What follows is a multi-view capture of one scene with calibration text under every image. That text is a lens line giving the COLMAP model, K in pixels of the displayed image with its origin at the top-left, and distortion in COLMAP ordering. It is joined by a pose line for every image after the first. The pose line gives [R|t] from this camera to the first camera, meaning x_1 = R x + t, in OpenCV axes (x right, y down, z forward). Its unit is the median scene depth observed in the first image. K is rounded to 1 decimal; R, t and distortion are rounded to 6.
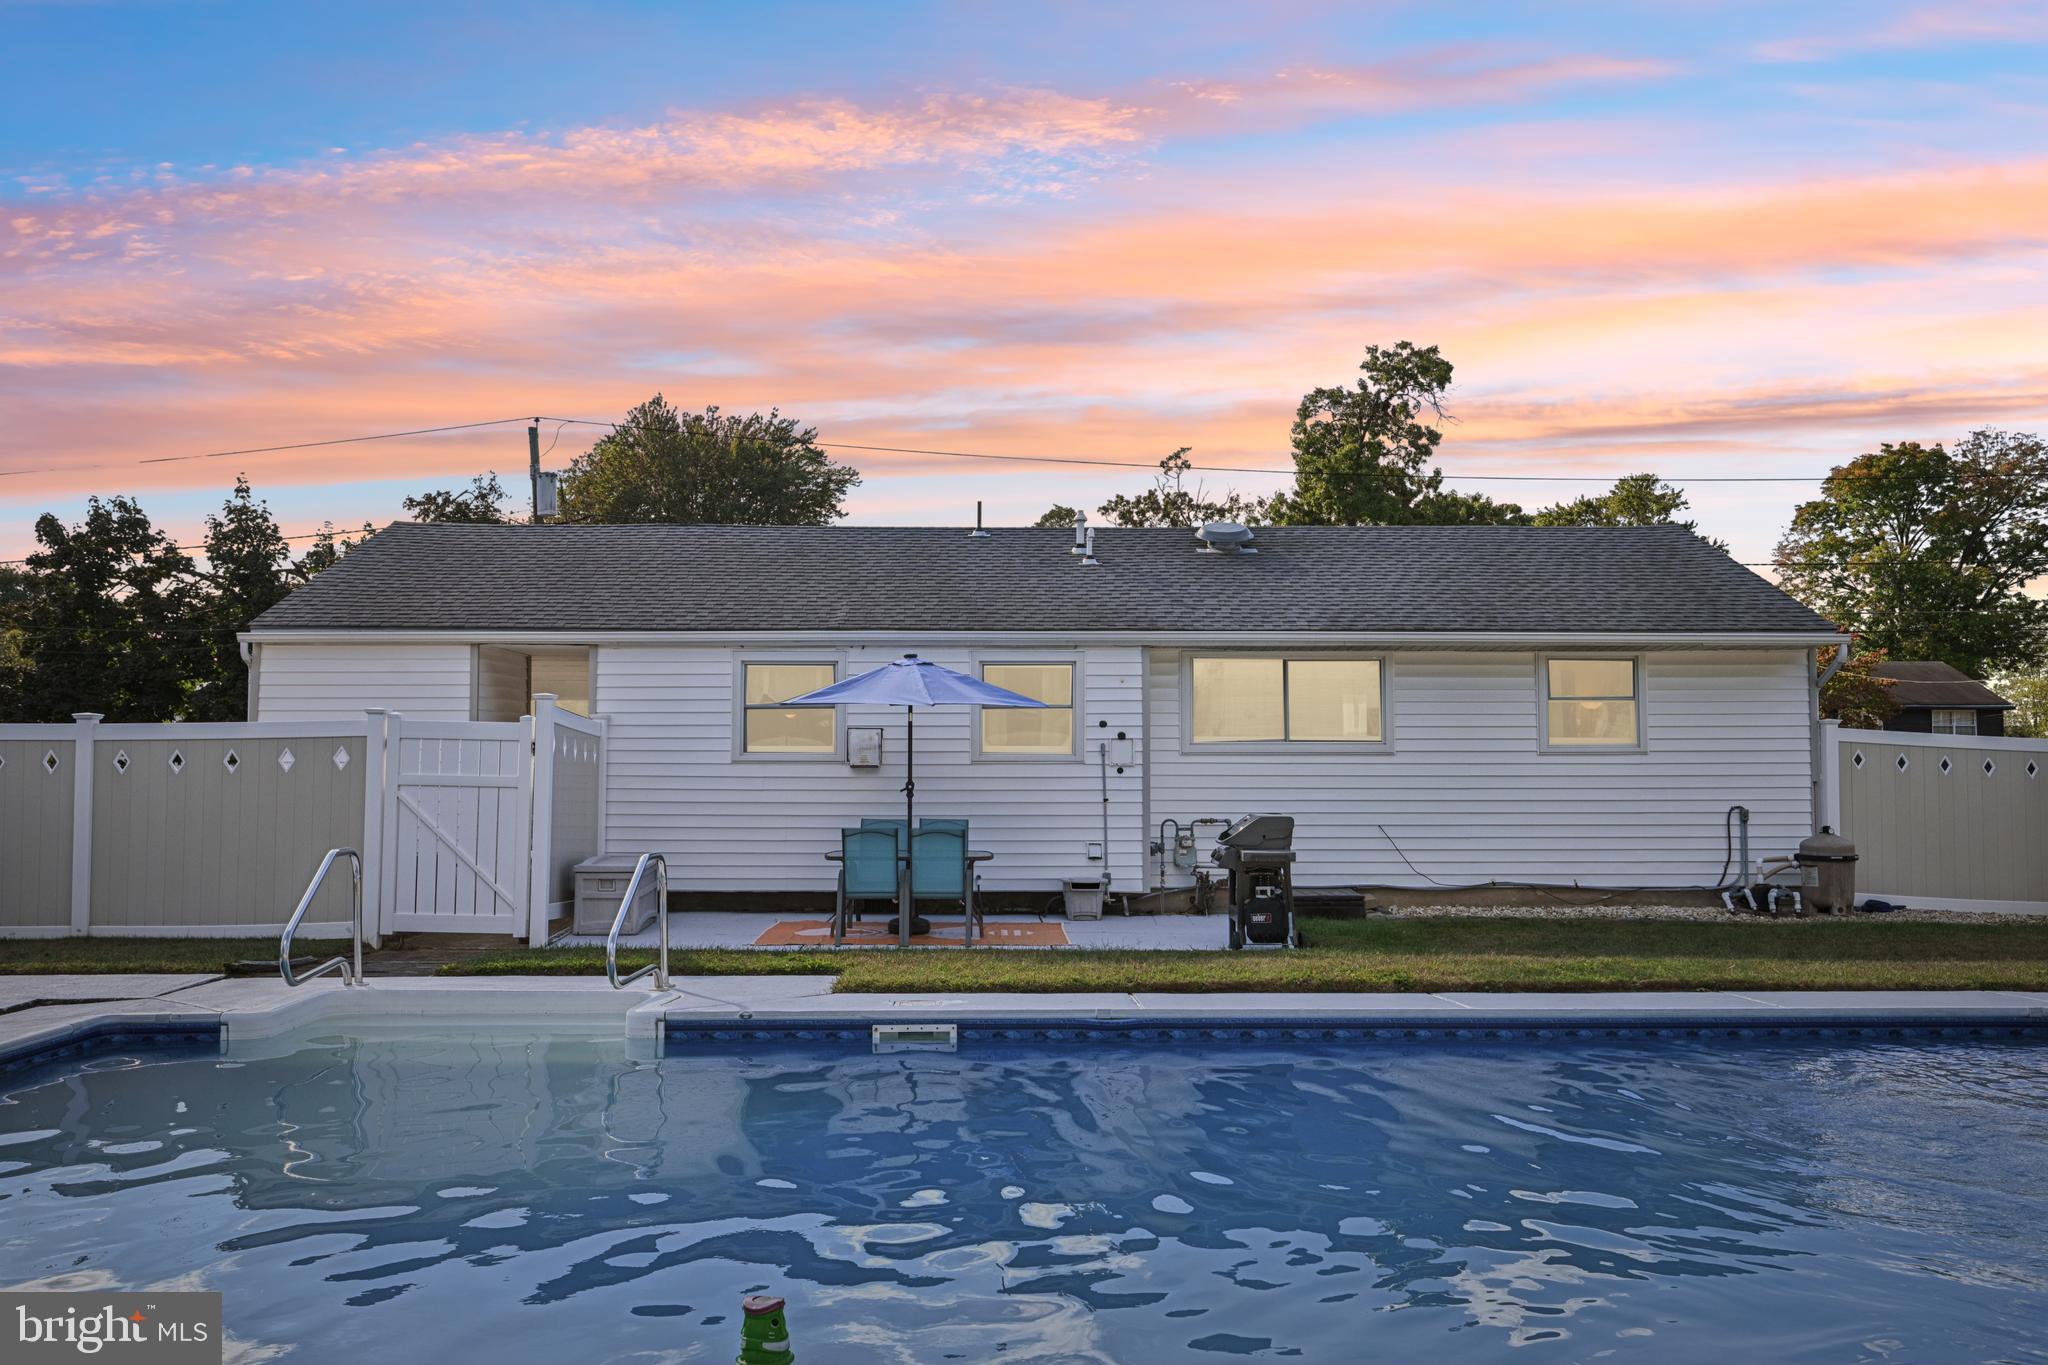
lens RADIAL K [[1588.2, 0, 1024.1], [0, 1588.2, 690.6], [0, 0, 1]] dist [-0.000166, 0.008388]
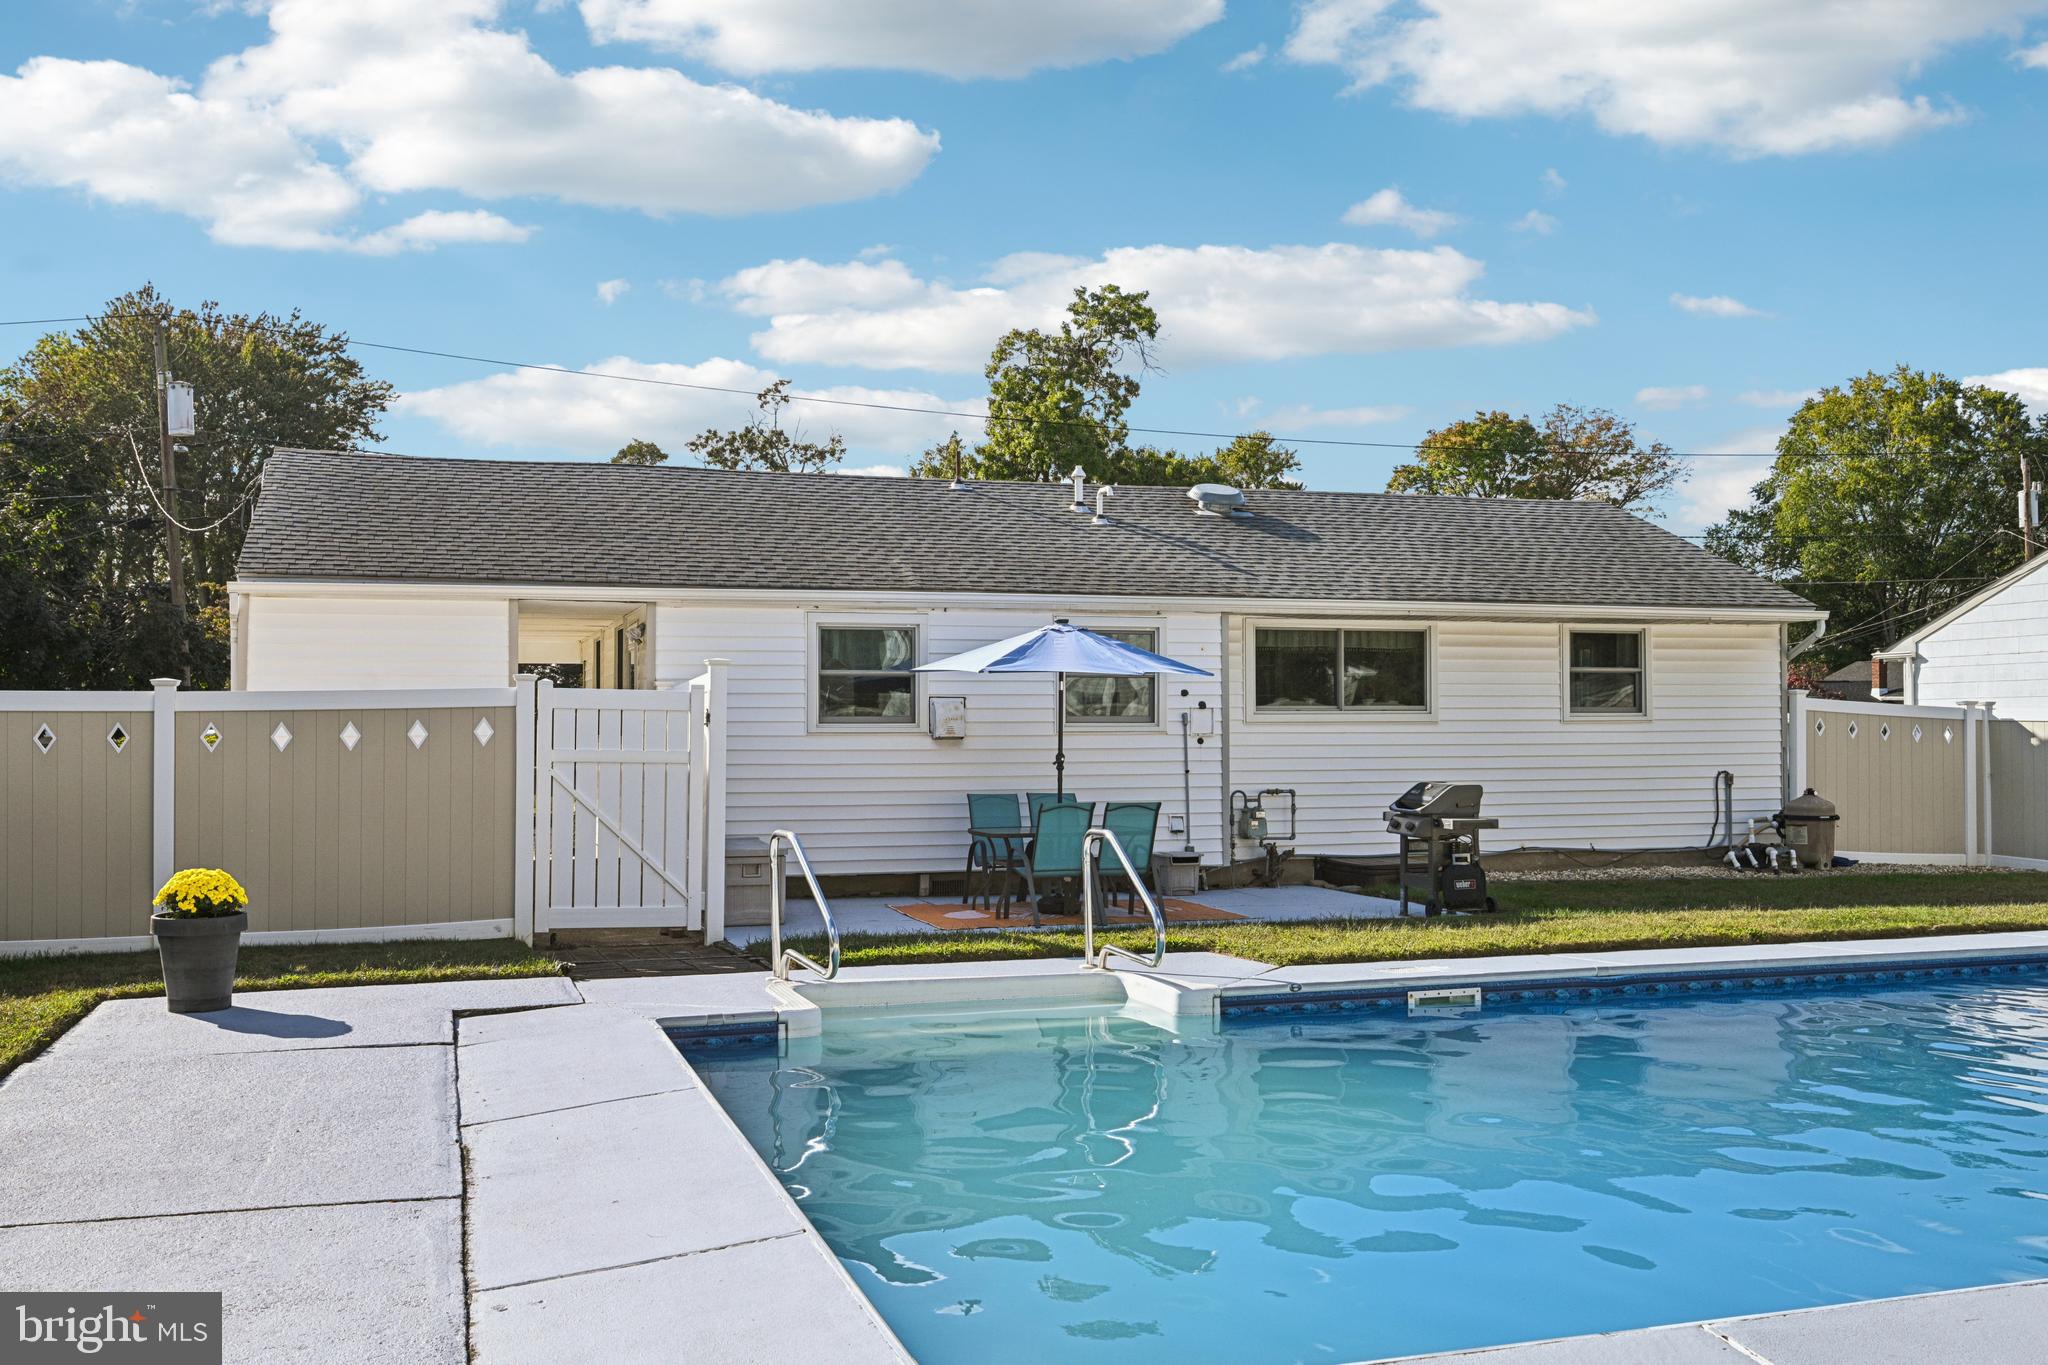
lens RADIAL K [[1776.1, 0, 1028.8], [0, 1776.1, 677.5], [0, 0, 1]] dist [0.012502, -0.021739]
pose [[0.959712, 0.003935, 0.280959, -0.332854], [-0.008013, 0.999879, 0.013366, -0.001959], [-0.280873, -0.015079, 0.959627, -0.010717]]
